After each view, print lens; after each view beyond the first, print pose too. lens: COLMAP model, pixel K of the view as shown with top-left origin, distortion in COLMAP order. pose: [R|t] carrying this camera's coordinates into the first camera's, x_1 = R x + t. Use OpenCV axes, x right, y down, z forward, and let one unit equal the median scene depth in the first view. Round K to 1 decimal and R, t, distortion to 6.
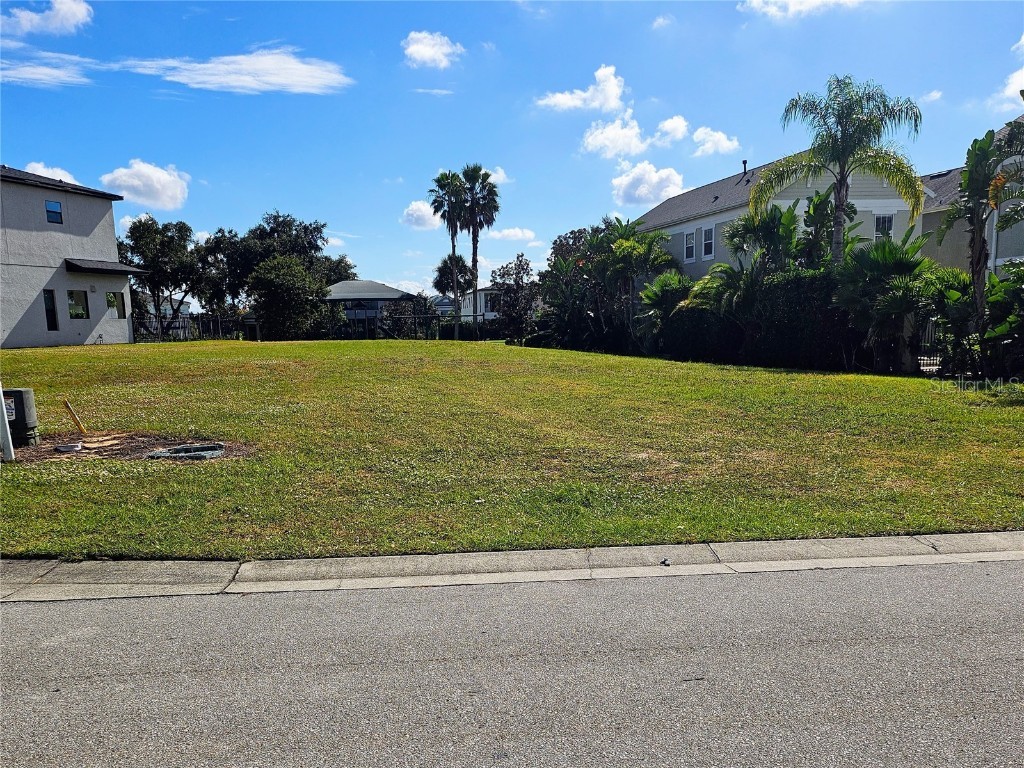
lens RADIAL K [[705.1, 0, 515.8], [0, 705.1, 400.2], [0, 0, 1]] dist [0.003680, -0.046326]
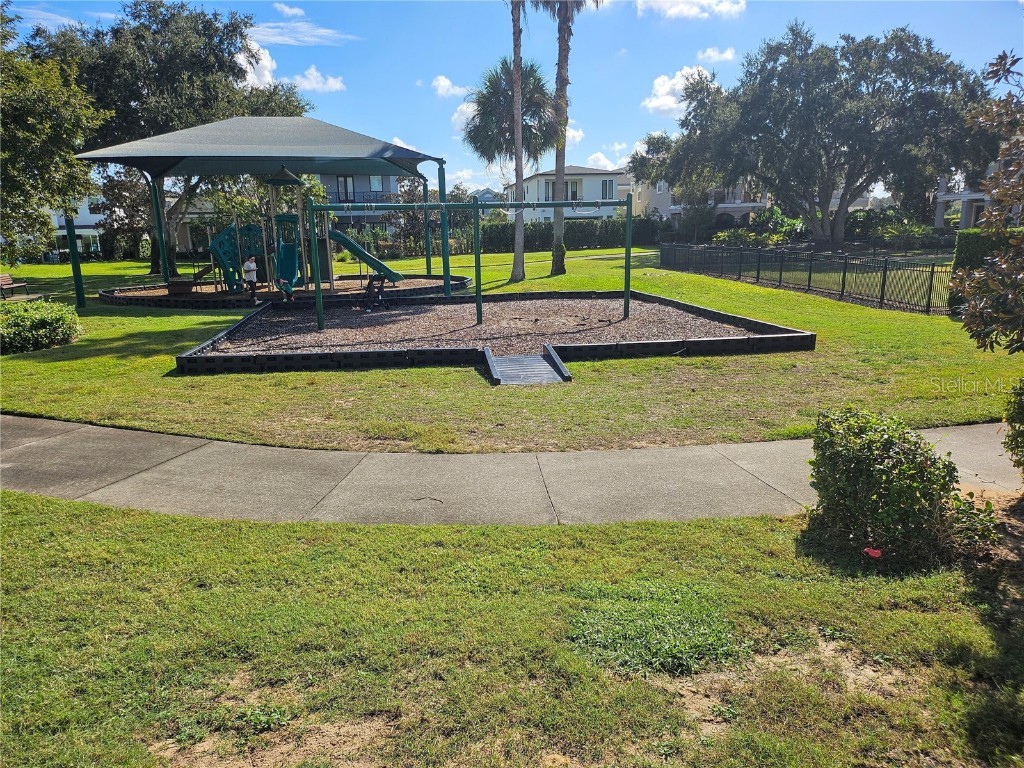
lens RADIAL K [[705.1, 0, 515.8], [0, 705.1, 400.2], [0, 0, 1]] dist [0.003680, -0.046326]
pose [[0.998511, 0.018734, -0.051225, -0.061716], [-0.011616, 0.990658, 0.135874, -0.061644], [0.053292, -0.135077, 0.989401, 0.549623]]
